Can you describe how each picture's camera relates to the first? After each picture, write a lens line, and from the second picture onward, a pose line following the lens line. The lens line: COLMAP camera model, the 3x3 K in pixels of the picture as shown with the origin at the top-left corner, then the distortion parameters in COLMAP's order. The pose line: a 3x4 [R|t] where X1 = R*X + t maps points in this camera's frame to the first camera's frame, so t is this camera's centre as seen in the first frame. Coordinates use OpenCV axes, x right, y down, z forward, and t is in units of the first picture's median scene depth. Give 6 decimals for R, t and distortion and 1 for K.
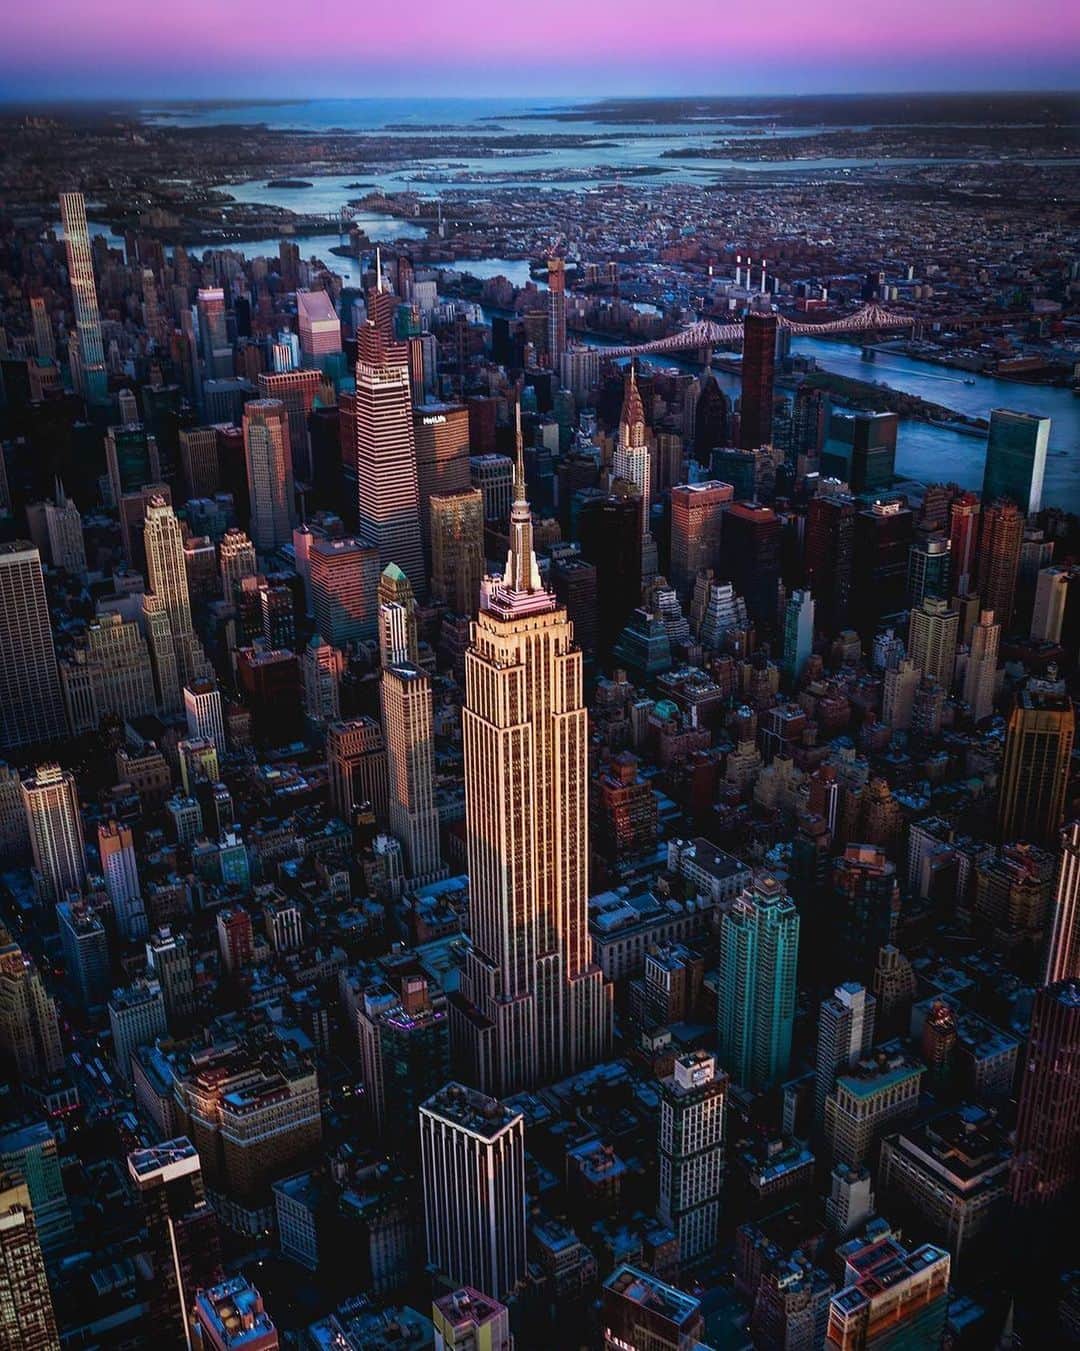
lens RADIAL K [[1398.9, 0, 540.0], [0, 1398.9, 675.5], [0, 0, 1]] dist [0.000567, -0.000213]
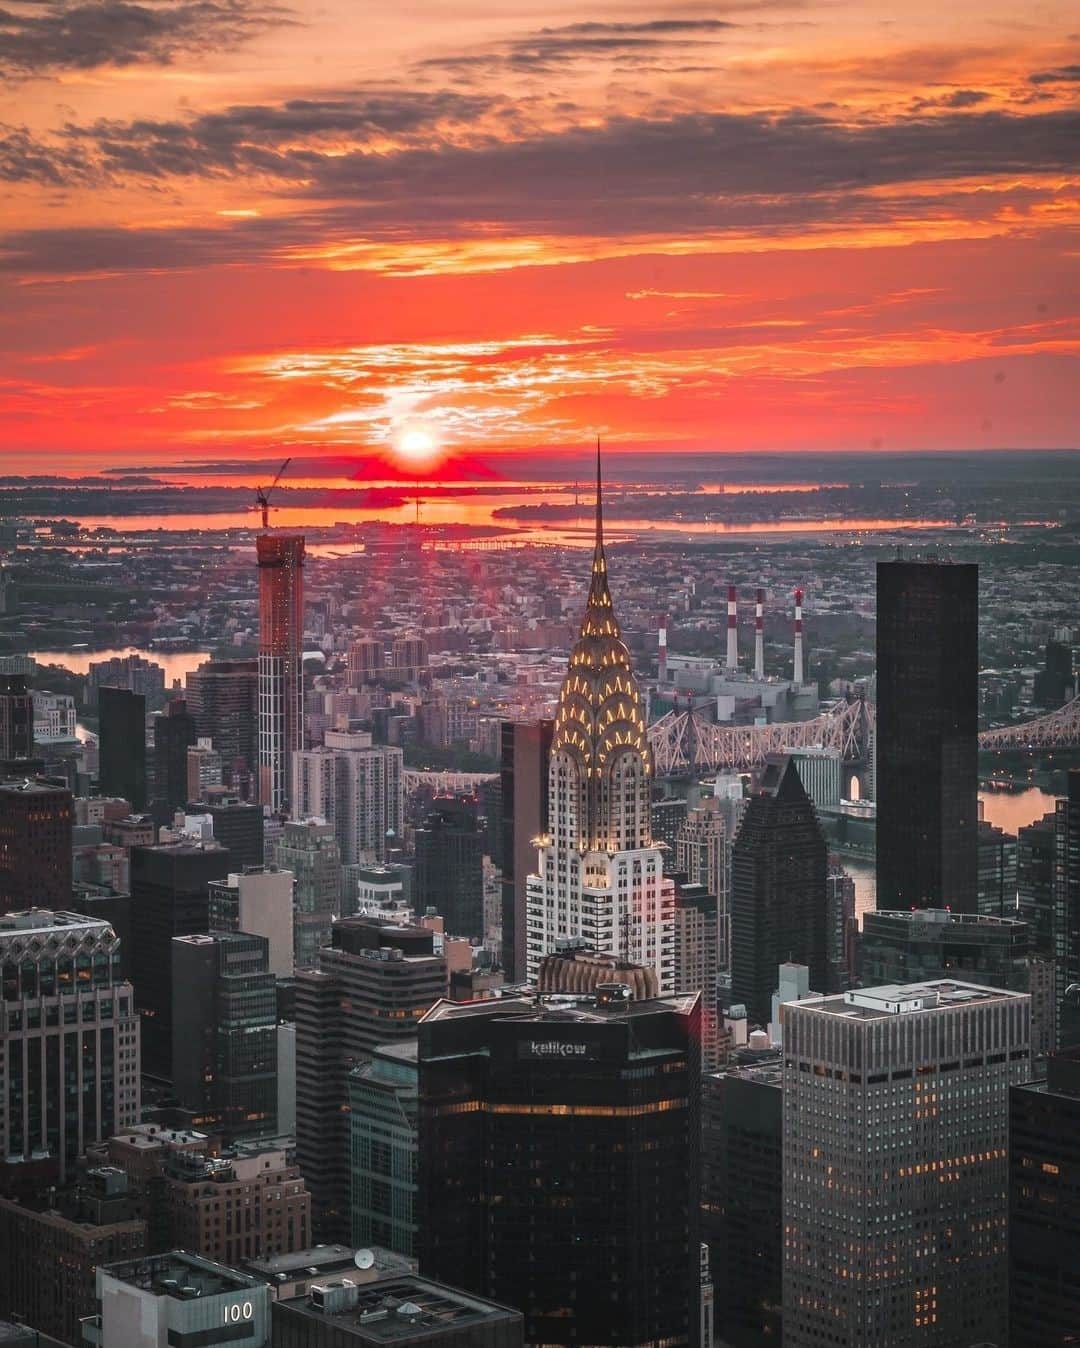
lens RADIAL K [[3145.7, 0, 540.0], [0, 3145.7, 674.0], [0, 0, 1]] dist [-0.003728, 0.141849]
pose [[0.995351, 0.001967, 0.096289, 0.000519], [0.027313, 0.952981, -0.301798, -0.008805], [-0.092355, 0.303025, 0.948497, 0.156589]]
